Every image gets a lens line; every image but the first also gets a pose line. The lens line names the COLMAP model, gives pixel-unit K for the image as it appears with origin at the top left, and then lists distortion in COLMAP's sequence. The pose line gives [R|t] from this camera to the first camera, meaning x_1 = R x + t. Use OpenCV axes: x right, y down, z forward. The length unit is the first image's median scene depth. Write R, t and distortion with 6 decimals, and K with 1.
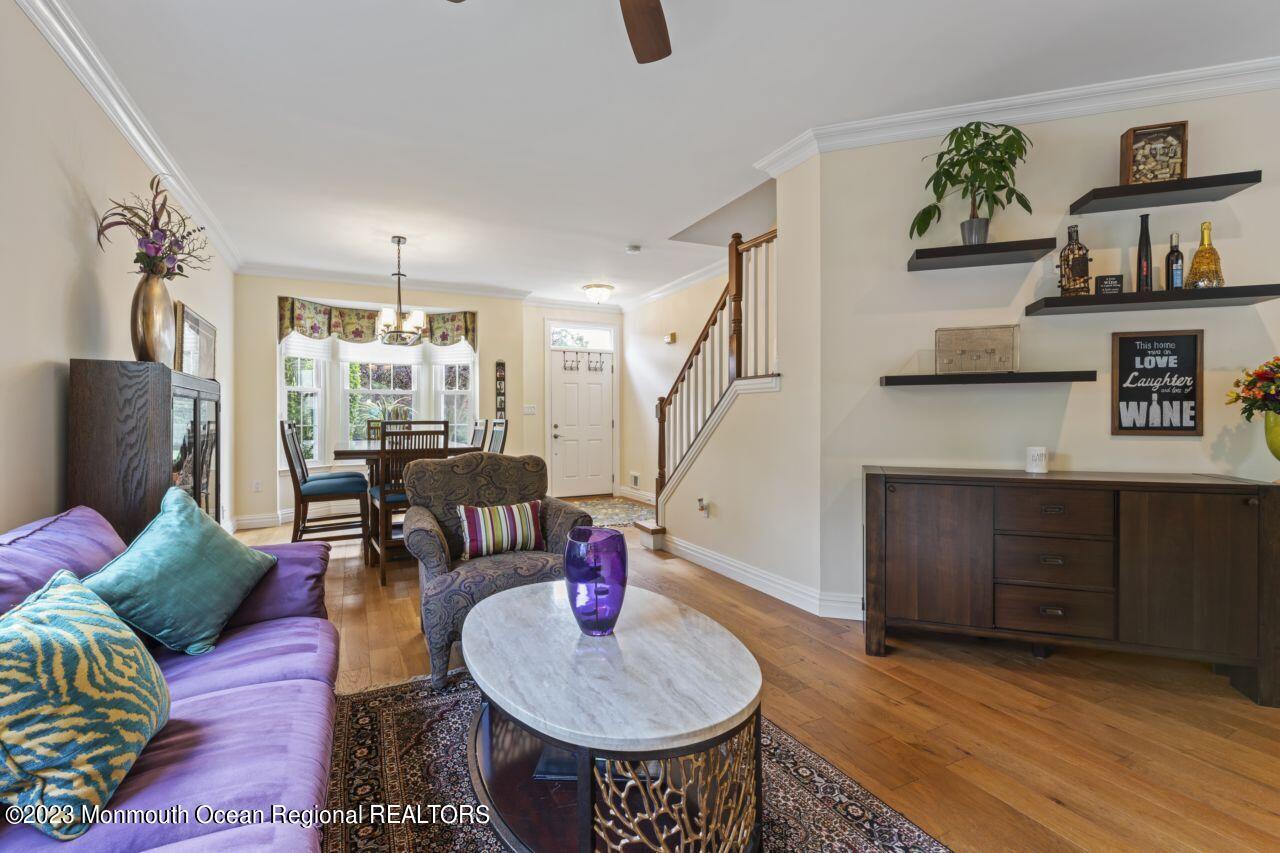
lens RADIAL K [[562.1, 0, 646.7], [0, 562.1, 408.3], [0, 0, 1]] dist [-0.001644, -0.001112]
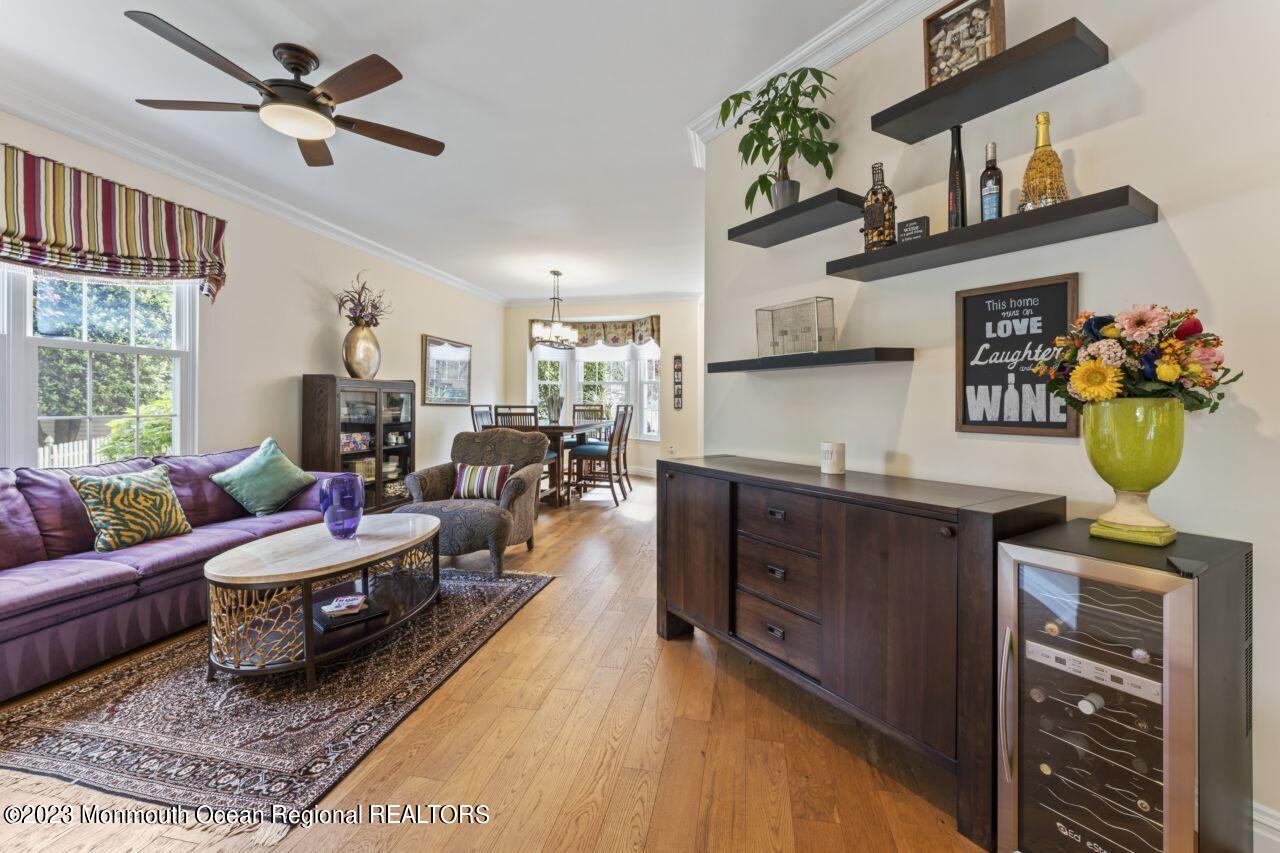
lens RADIAL K [[533.9, 0, 643.5], [0, 533.9, 391.9], [0, 0, 1]] dist [-0.006749, 0.000069]
pose [[0.785072, -0.009597, -0.619331, 0.943901], [0.008233, 0.999953, -0.005059, -0.003857], [0.619350, -0.001127, 0.785114, 0.202065]]
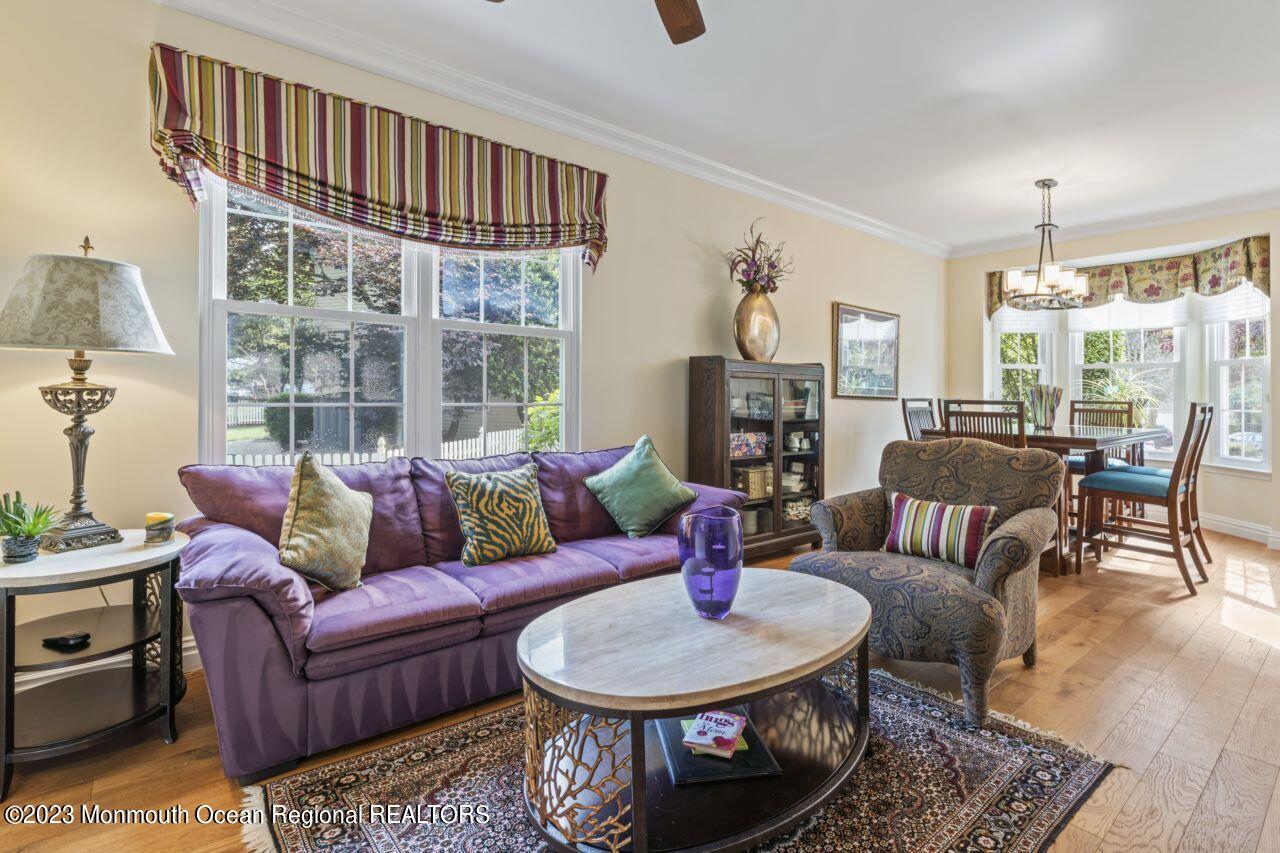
lens RADIAL K [[609.2, 0, 636.8], [0, 609.2, 380.2], [0, 0, 1]] dist [-0.001874, -0.000180]
pose [[0.201641, -0.015667, -0.979334, 0.563144], [0.002753, 0.999877, -0.015428, 0.005991], [0.979456, 0.000415, 0.201659, 0.403221]]
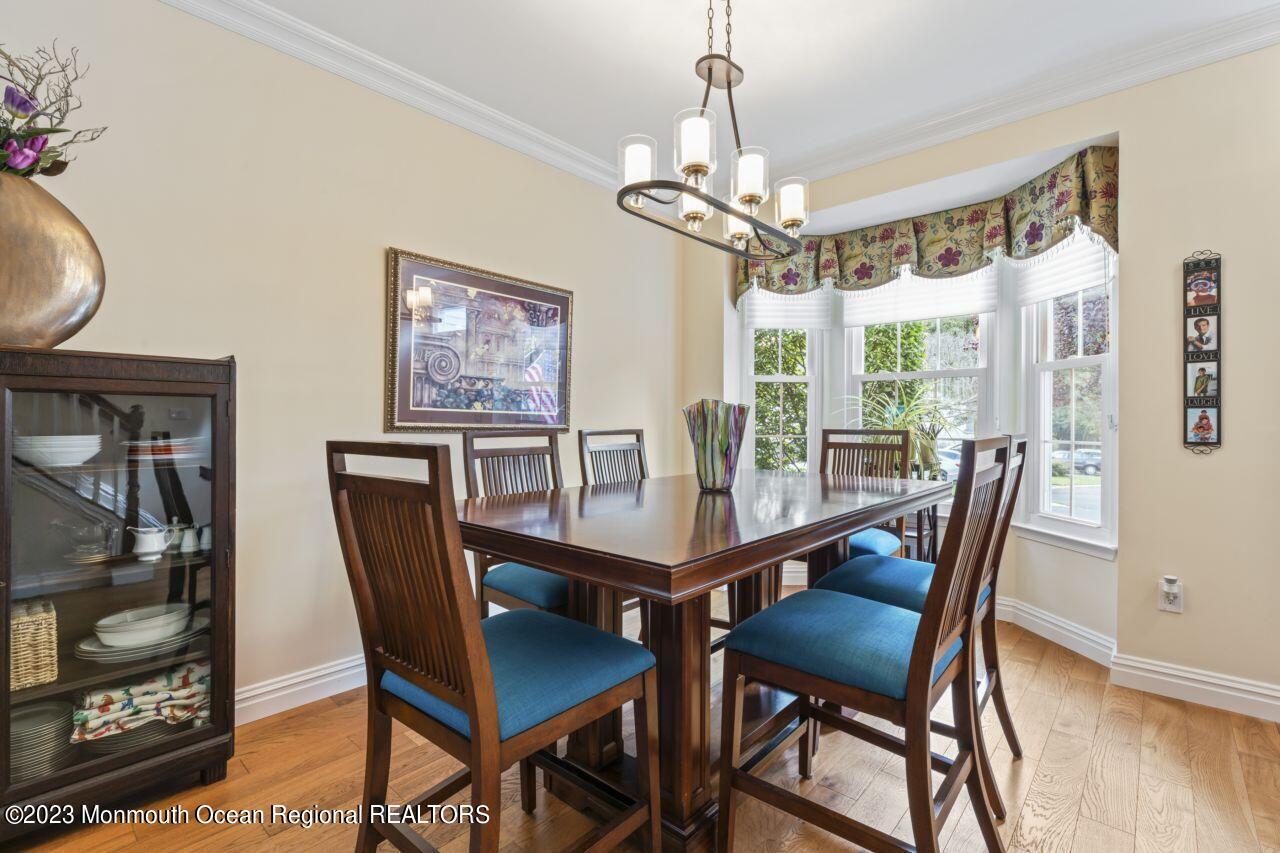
lens RADIAL K [[586.4, 0, 632.9], [0, 586.4, 421.8], [0, 0, 1]] dist [0.000226, 0.000081]
pose [[0.347133, 0.000694, -0.937816, -0.130891], [0.014757, 0.999872, 0.006202, 0.016966], [0.937700, -0.015993, 0.347079, 1.423746]]
